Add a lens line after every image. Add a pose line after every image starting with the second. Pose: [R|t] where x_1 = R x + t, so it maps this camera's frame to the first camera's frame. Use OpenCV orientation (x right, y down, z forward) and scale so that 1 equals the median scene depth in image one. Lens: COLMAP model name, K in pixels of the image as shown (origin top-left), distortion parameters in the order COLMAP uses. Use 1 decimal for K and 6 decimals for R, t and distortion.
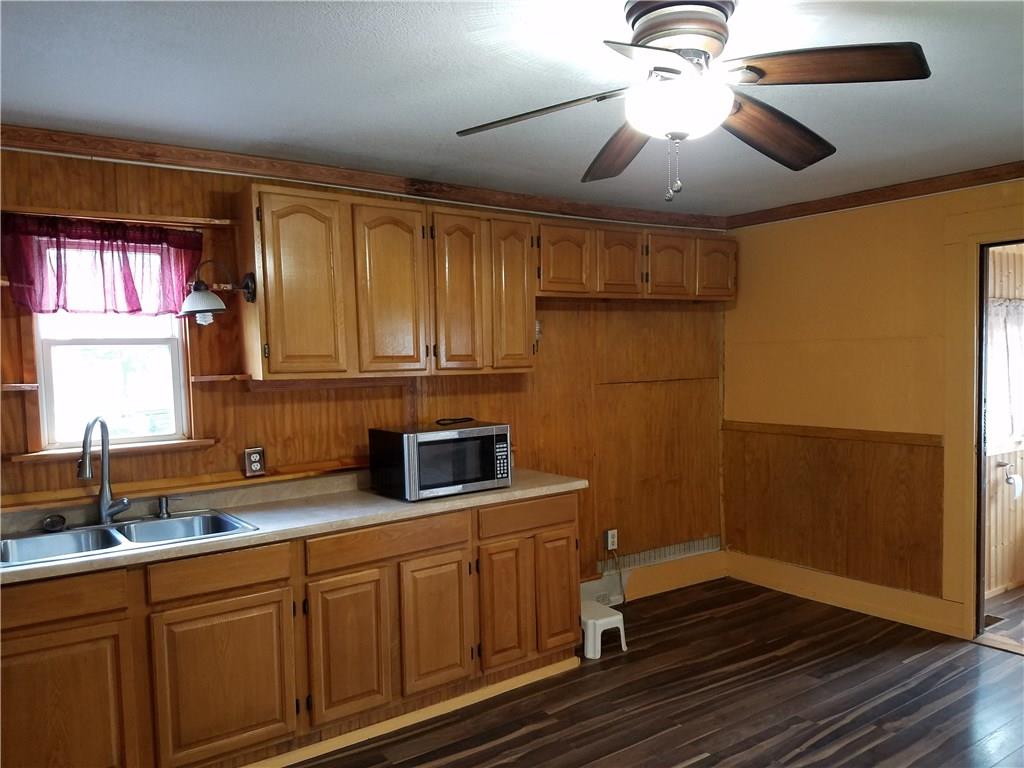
lens RADIAL K [[774.5, 0, 514.2], [0, 774.5, 389.1], [0, 0, 1]] dist [0.121744, -0.178907]
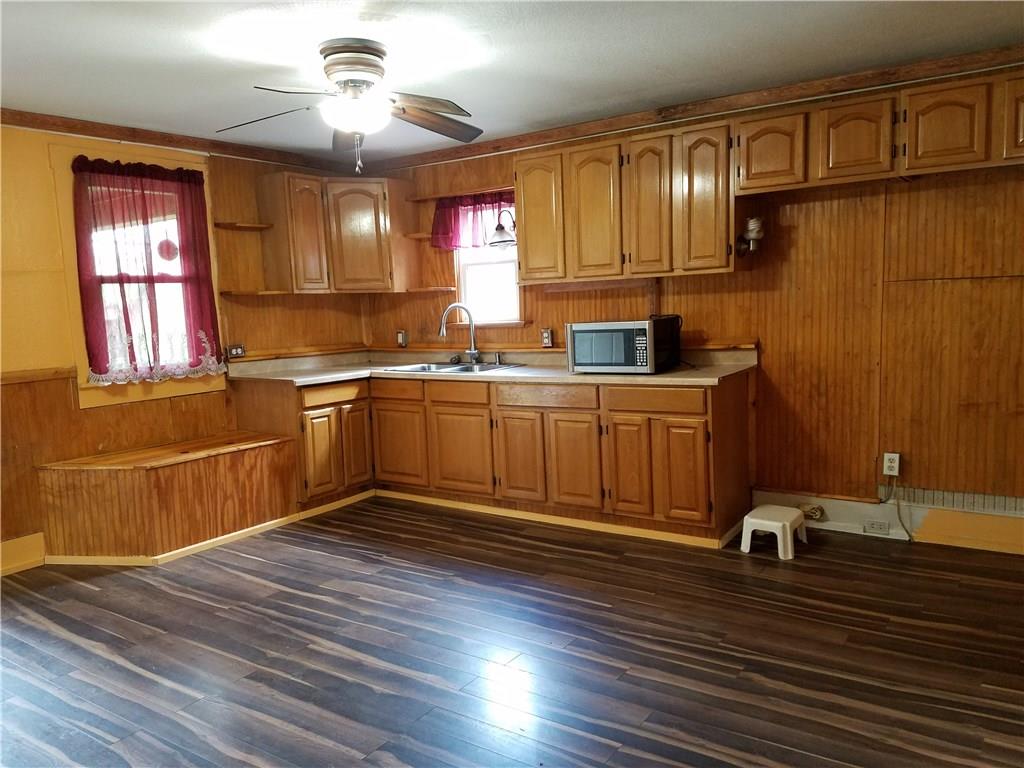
lens RADIAL K [[774.5, 0, 491.7], [0, 774.5, 389.0], [0, 0, 1]] dist [0.121744, -0.178907]
pose [[0.311156, 0.125597, -0.942023, 1.014050], [0.007424, 0.990877, 0.134563, -0.012331], [0.950330, -0.048864, 0.307385, 0.399386]]
